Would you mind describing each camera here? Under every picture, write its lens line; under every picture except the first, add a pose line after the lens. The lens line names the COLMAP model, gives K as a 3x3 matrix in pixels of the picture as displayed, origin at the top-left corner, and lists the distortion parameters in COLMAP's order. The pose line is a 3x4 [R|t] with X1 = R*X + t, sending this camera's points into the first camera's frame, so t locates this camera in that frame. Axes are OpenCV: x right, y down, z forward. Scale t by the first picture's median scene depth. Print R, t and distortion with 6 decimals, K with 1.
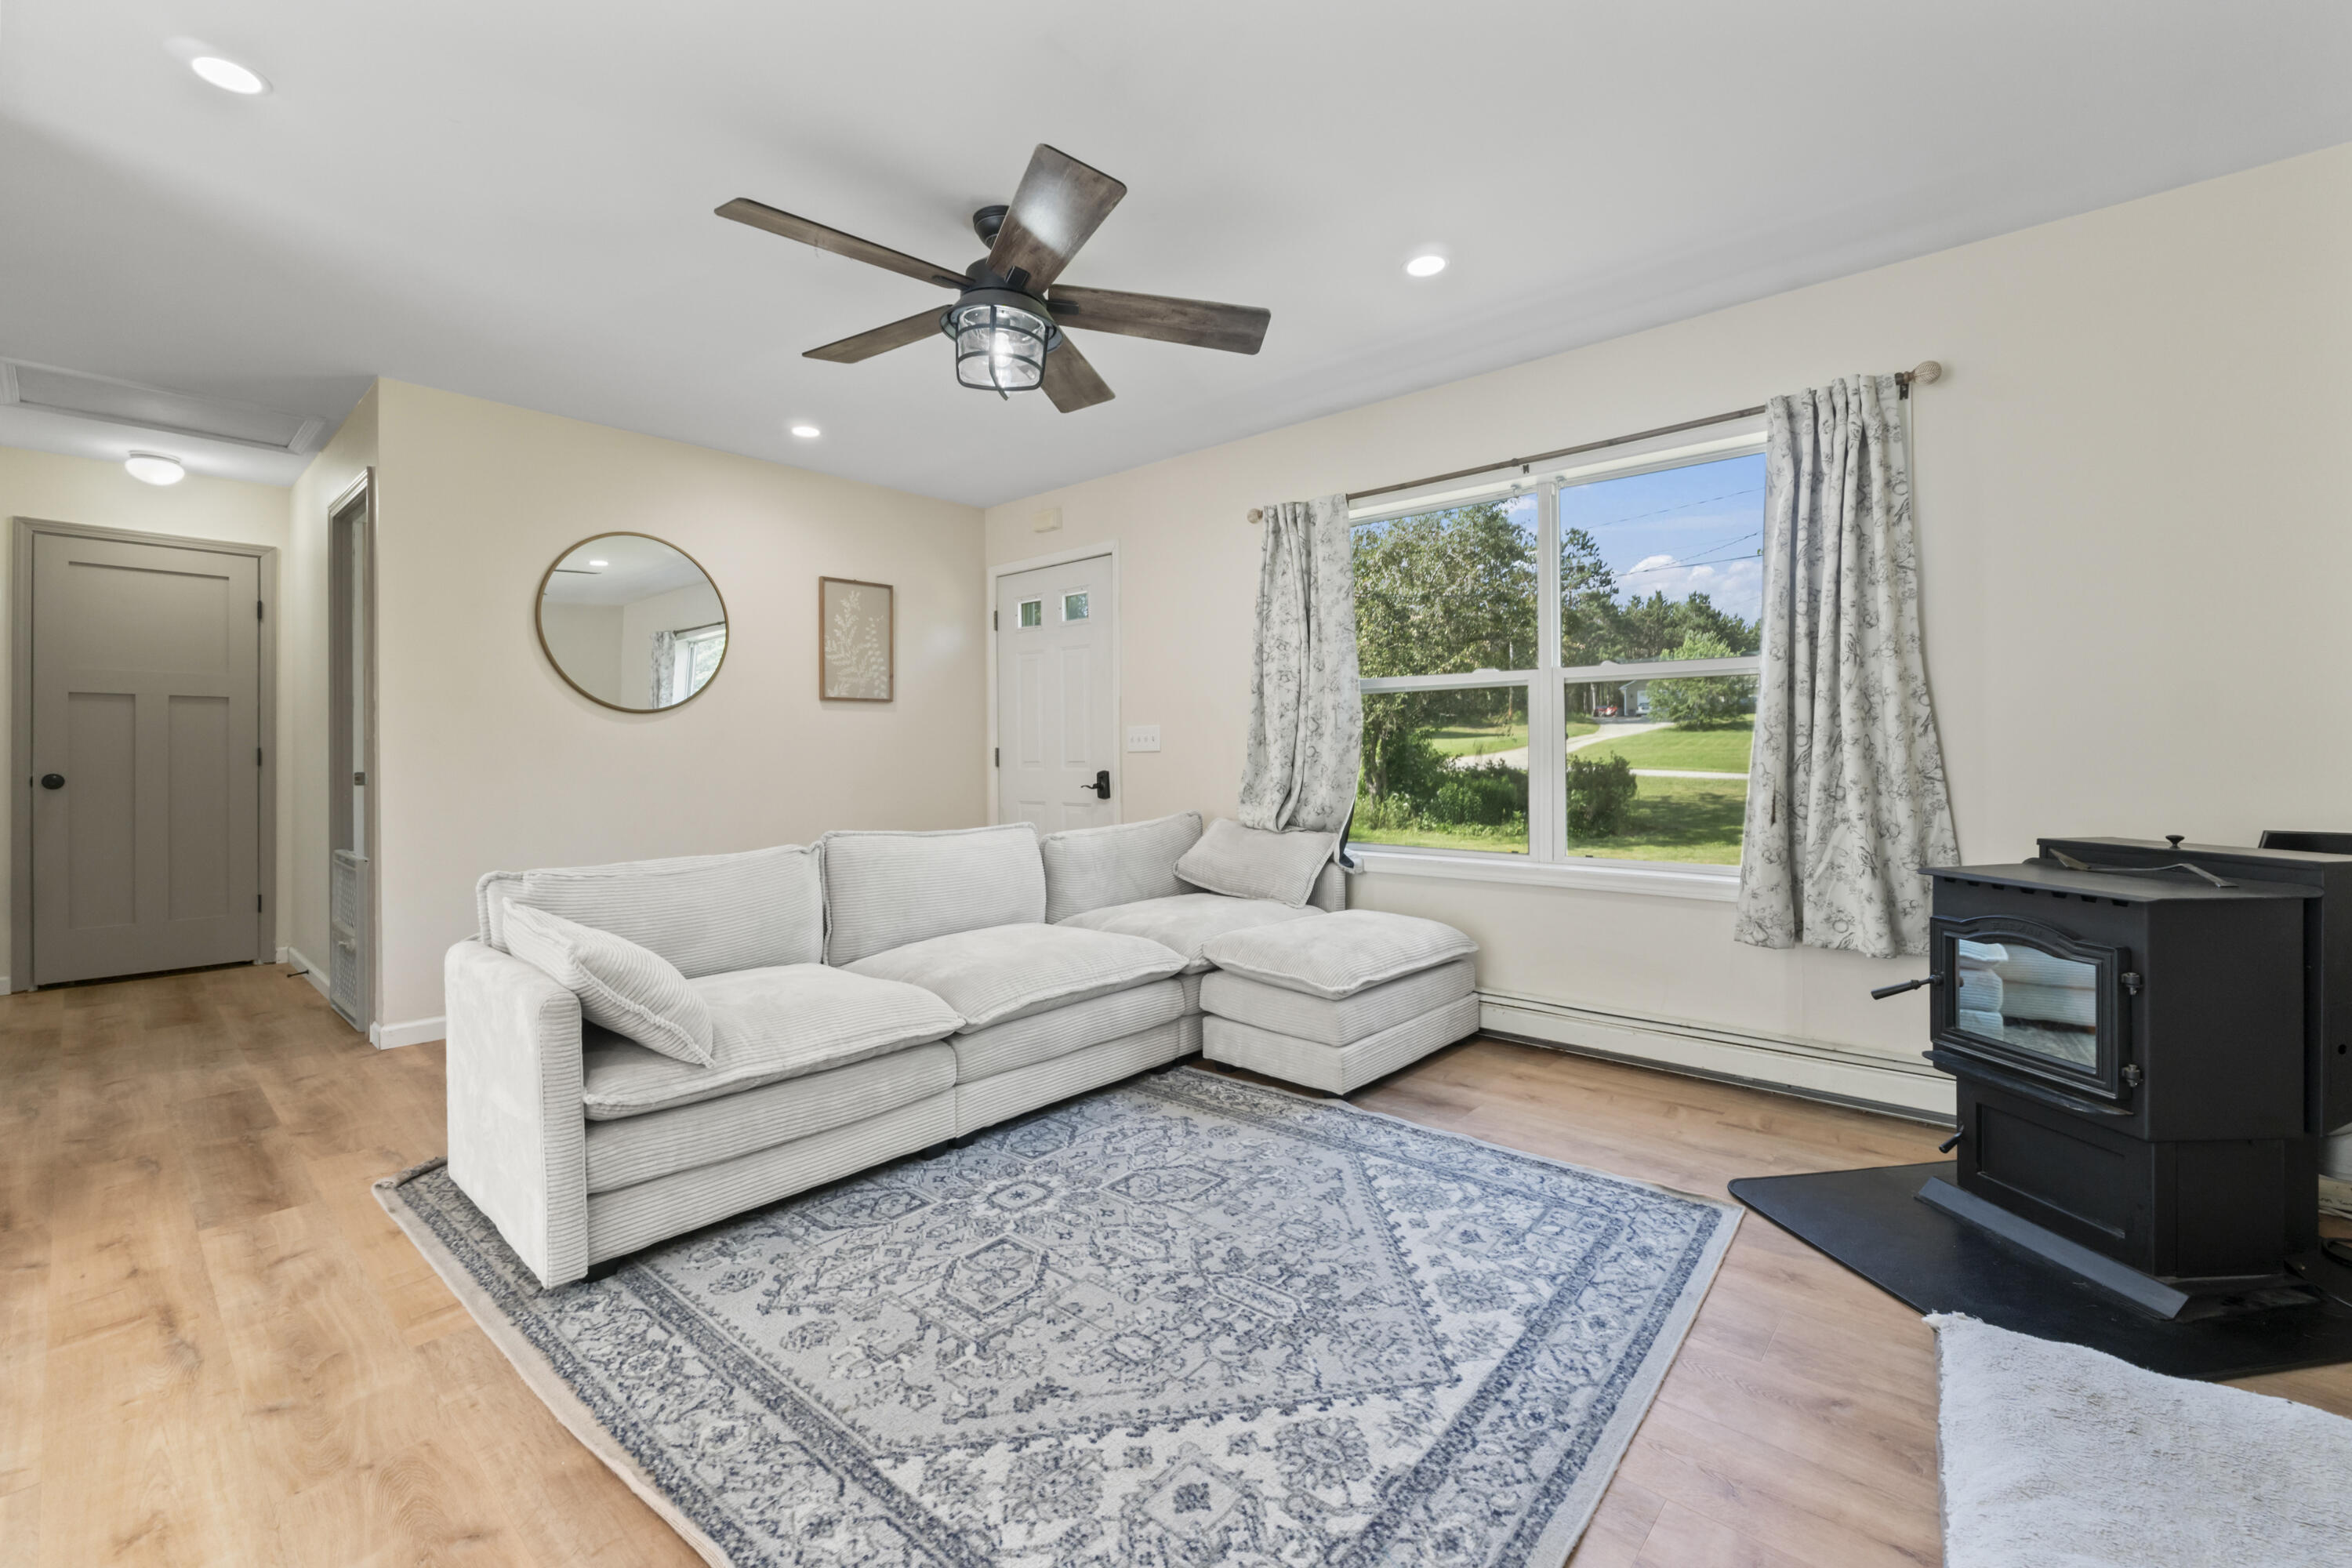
lens RADIAL K [[998.6, 0, 1193.9], [0, 998.6, 763.8], [0, 0, 1]] dist [-0.010700, 0.001216]
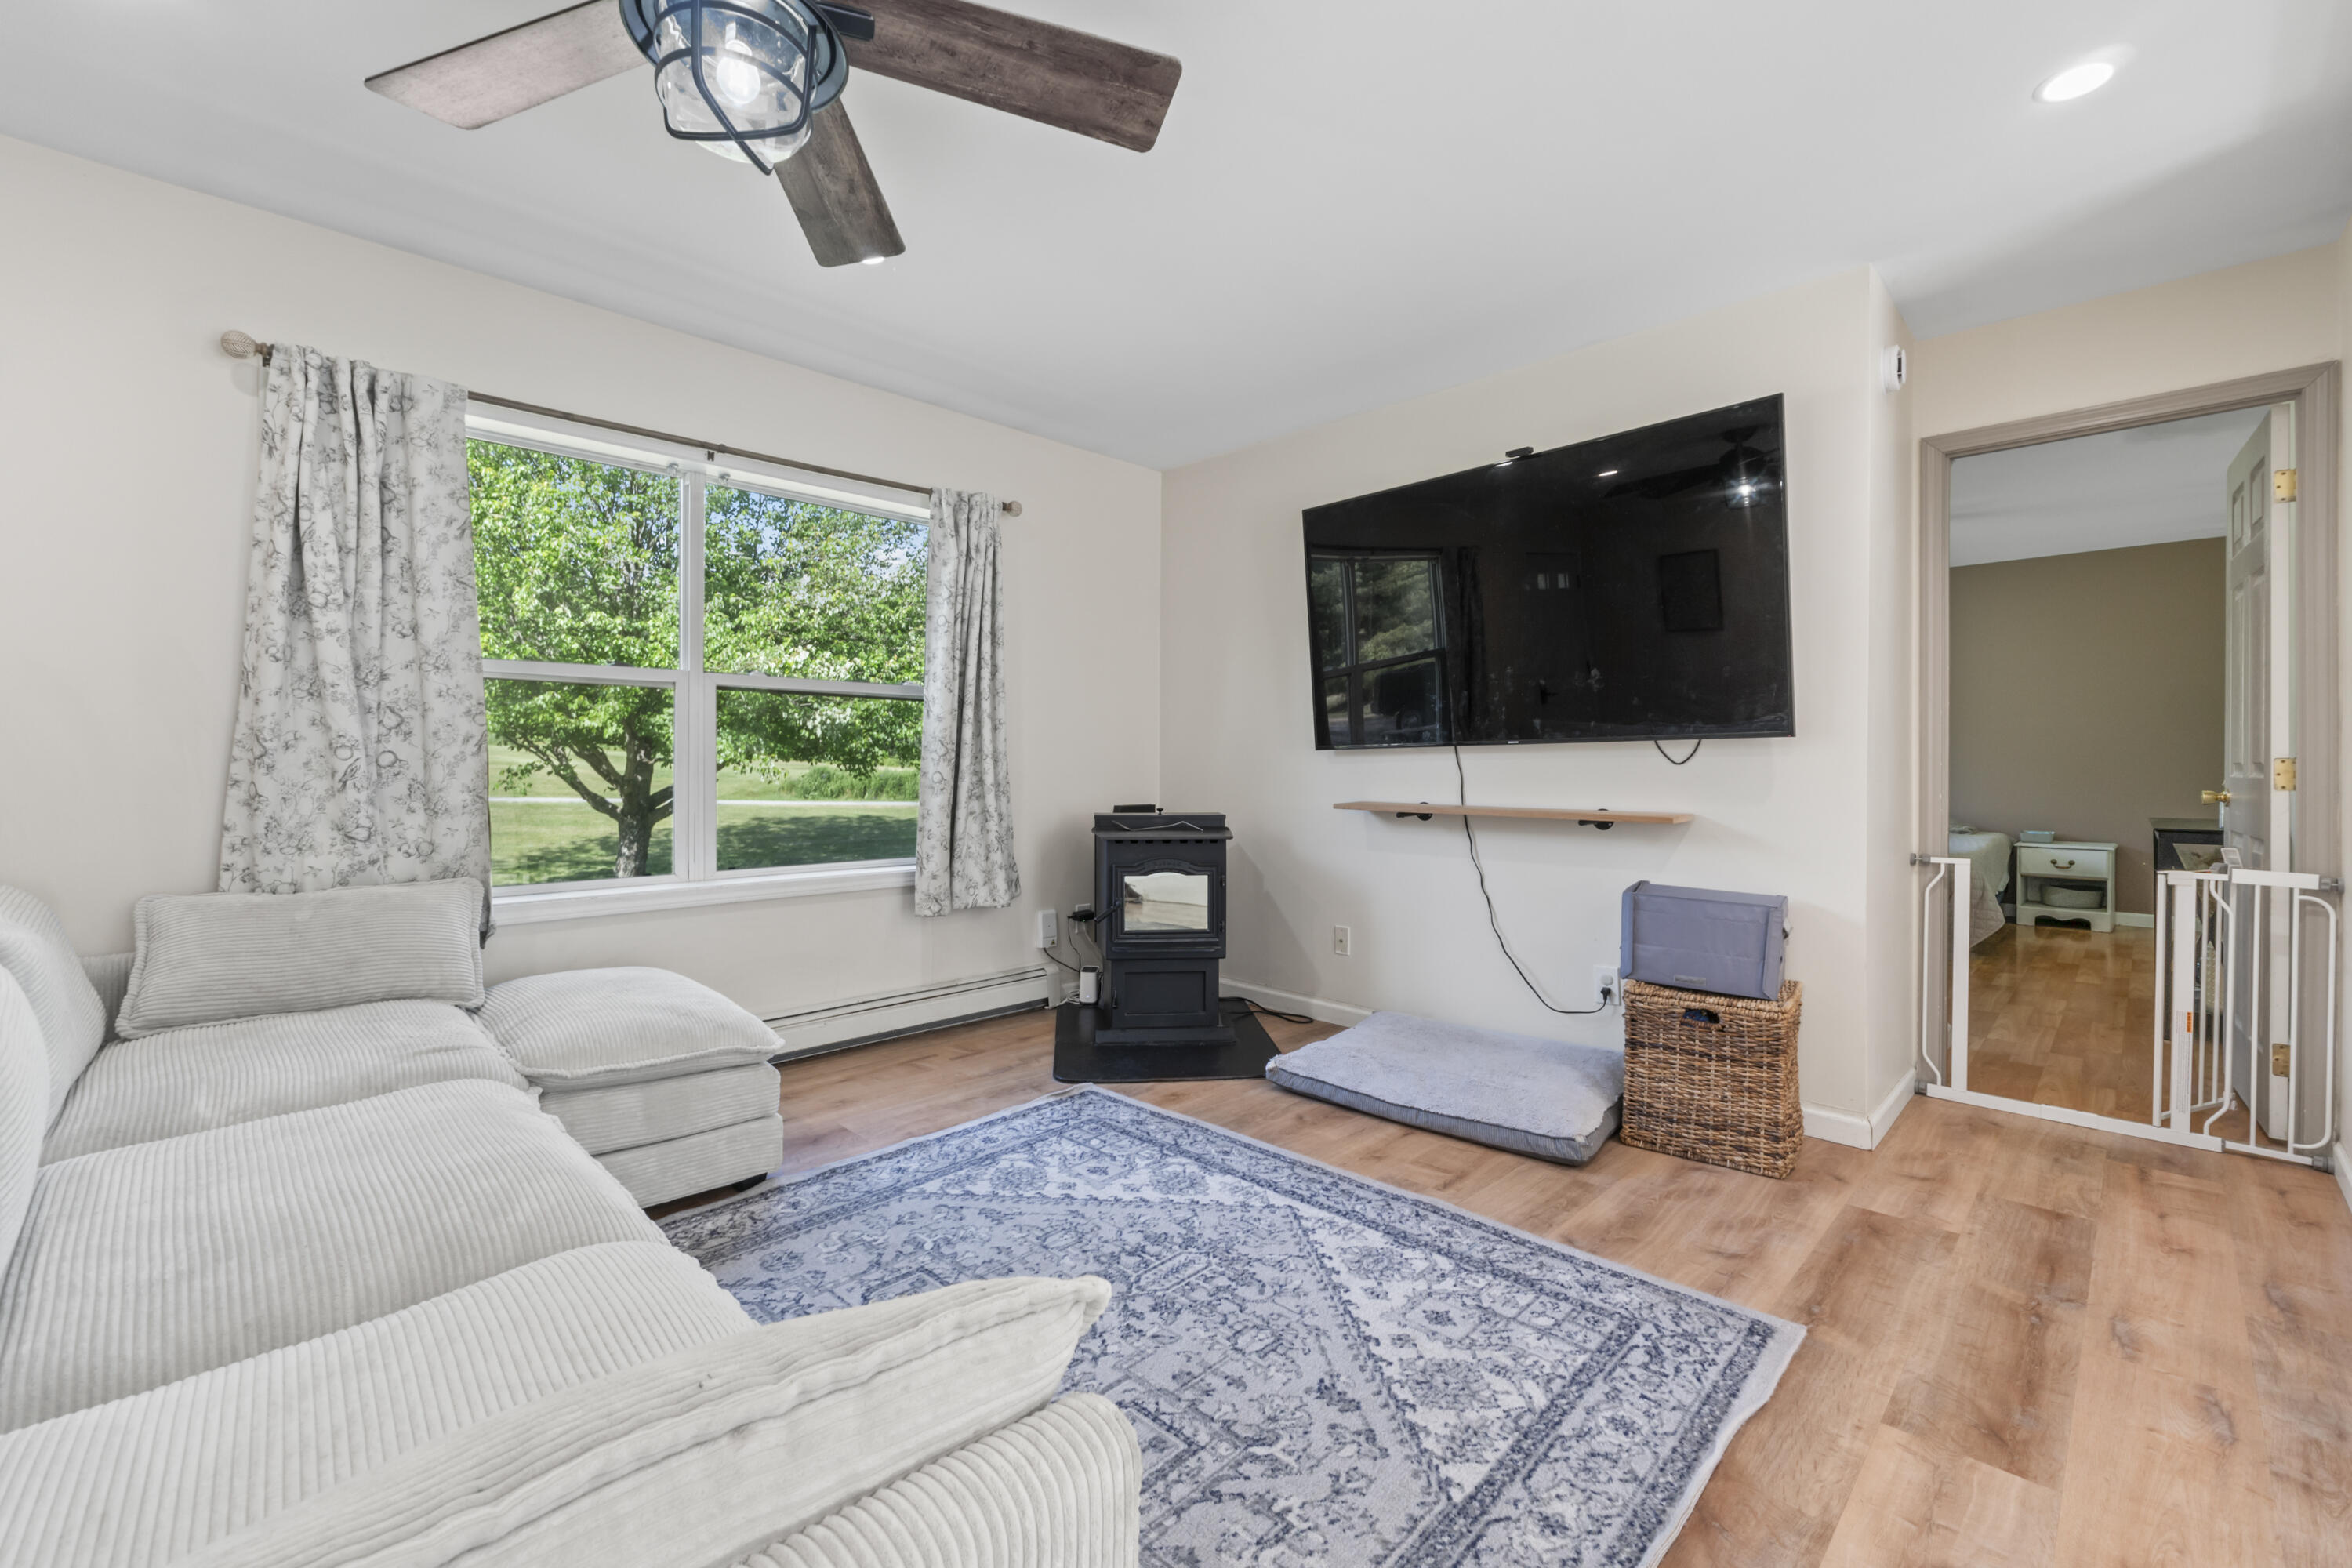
lens RADIAL K [[998.6, 0, 1156.9], [0, 998.6, 760.9], [0, 0, 1]] dist [-0.010700, 0.001216]
pose [[0.067013, 0.006193, 0.997733, -0.813191], [0.010010, 0.999926, -0.006879, -0.002257], [-0.997702, 0.010449, 0.066946, 0.763482]]
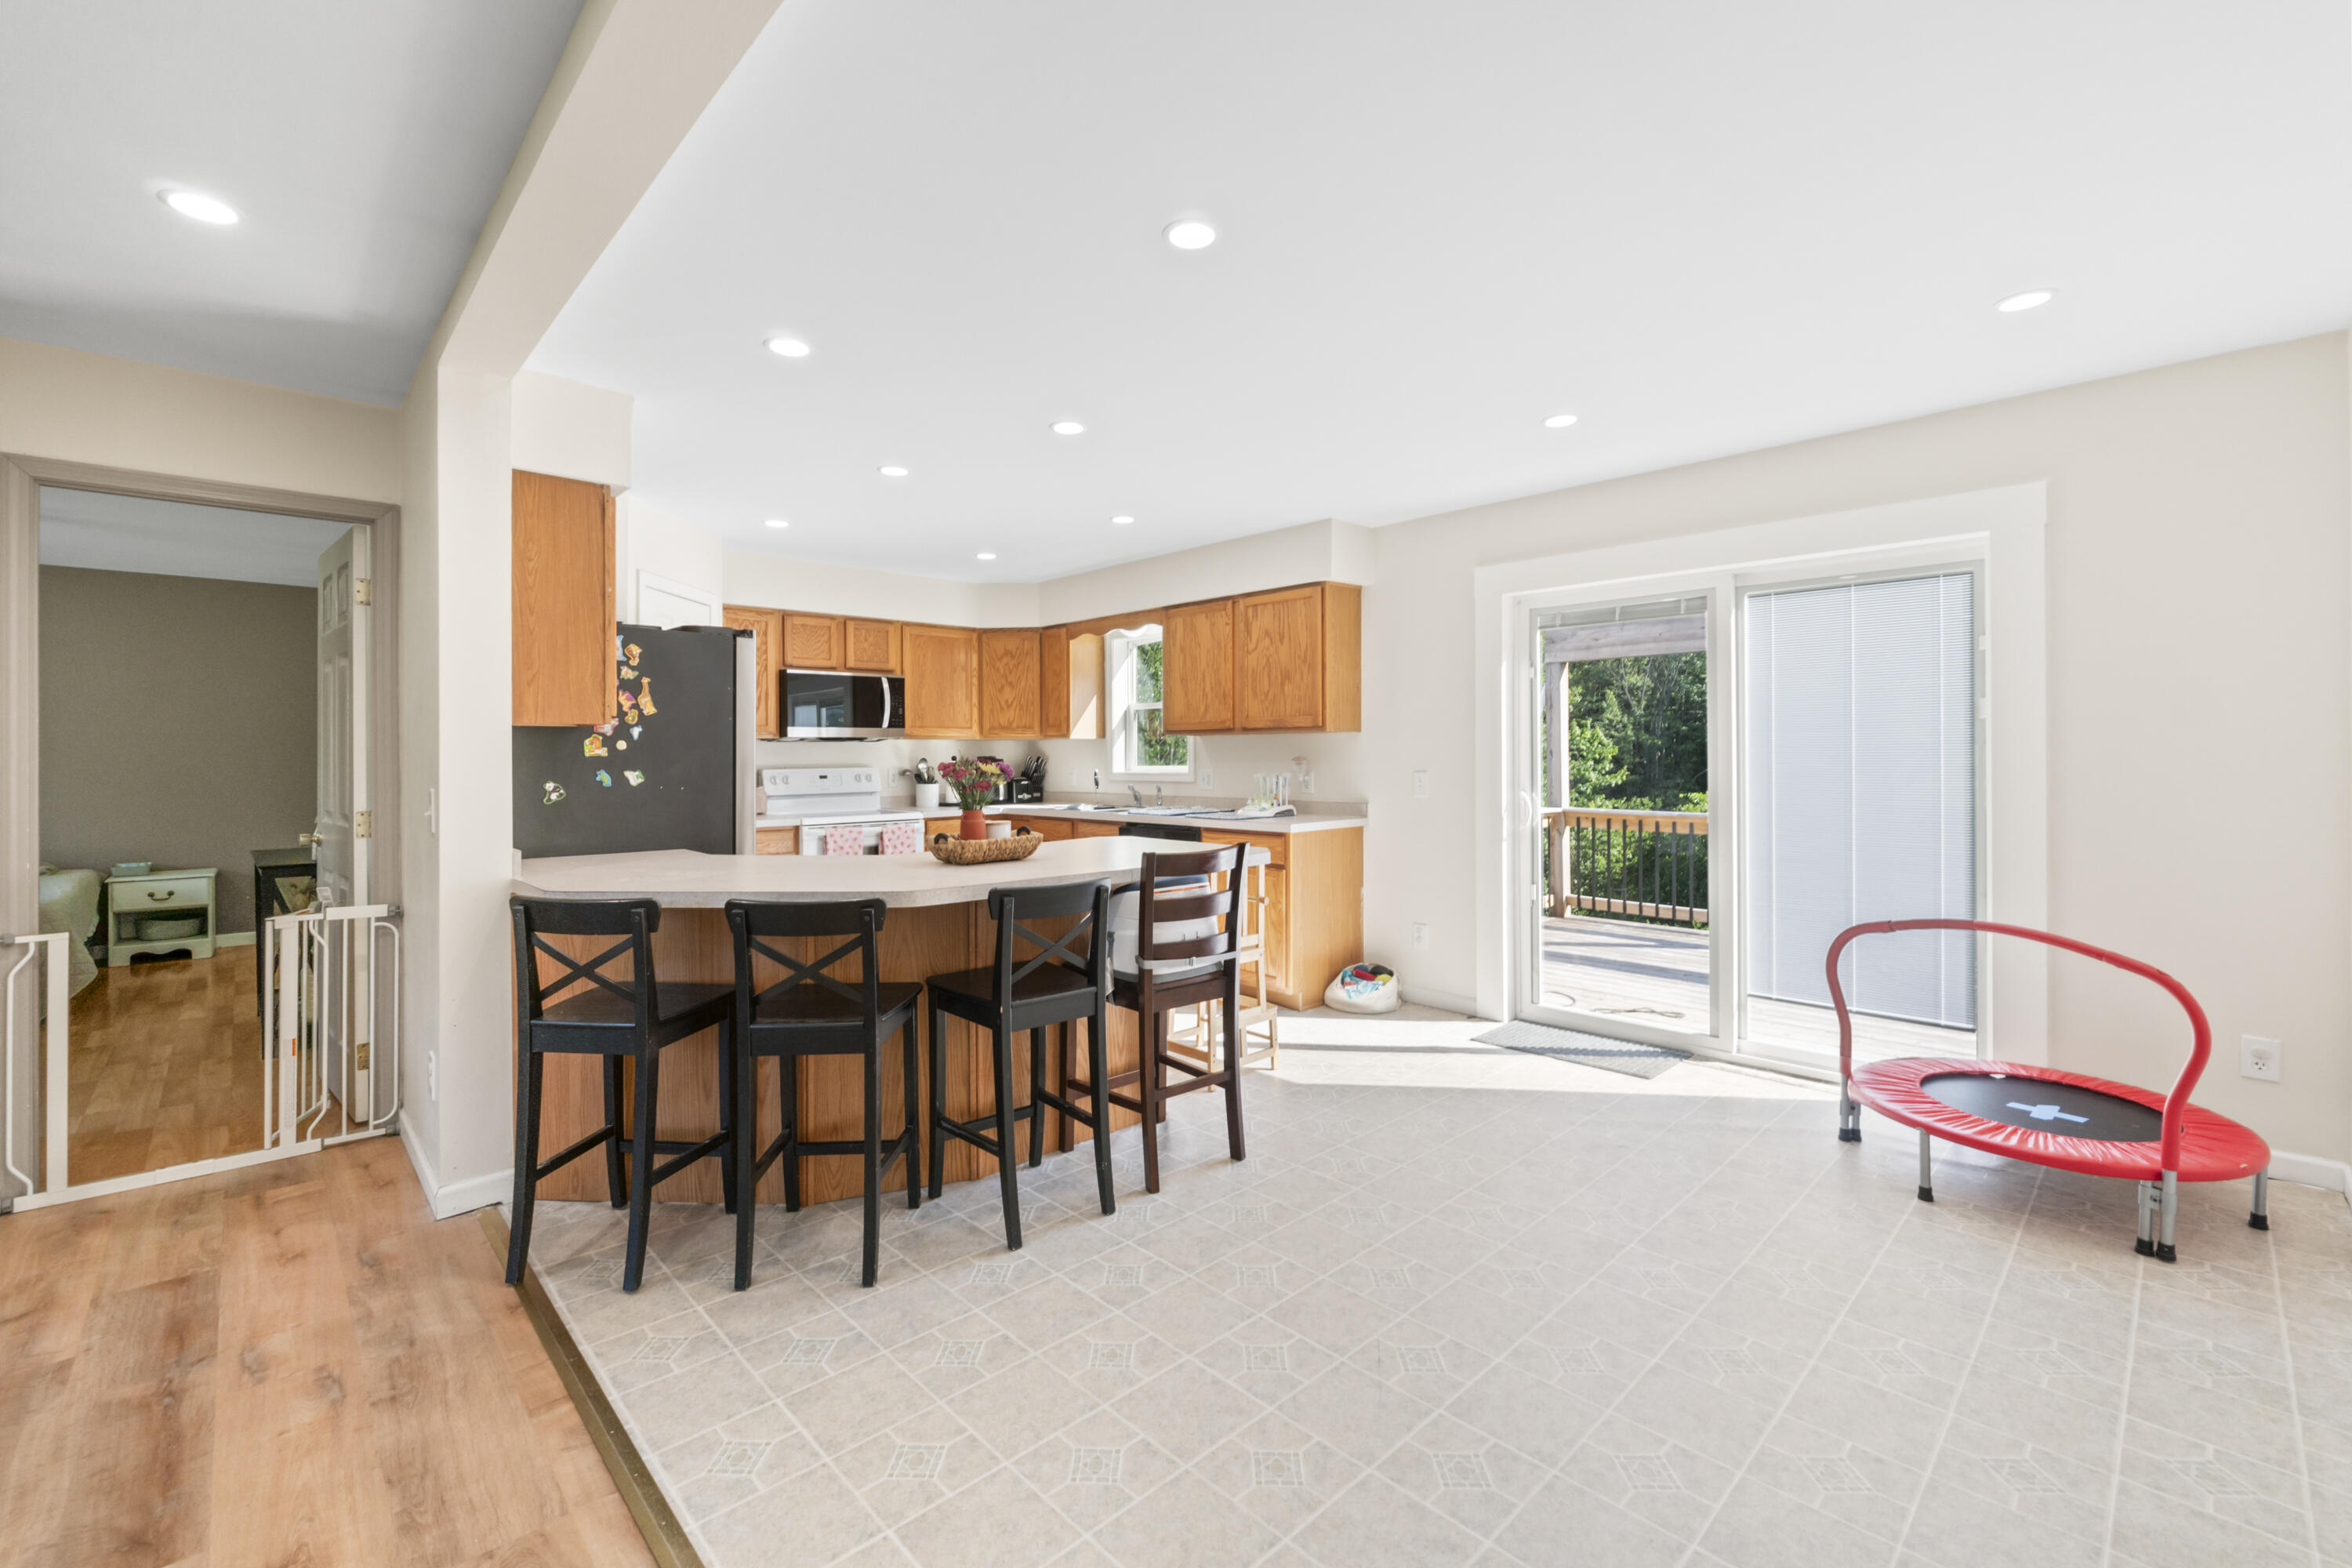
lens RADIAL K [[998.6, 0, 1192.3], [0, 998.6, 758.1], [0, 0, 1]] dist [-0.010700, 0.001216]
pose [[-0.996426, 0.009292, 0.083960, -0.881545], [0.010404, 0.999864, 0.012824, -0.077690], [-0.083829, 0.013652, -0.996387, 0.843683]]
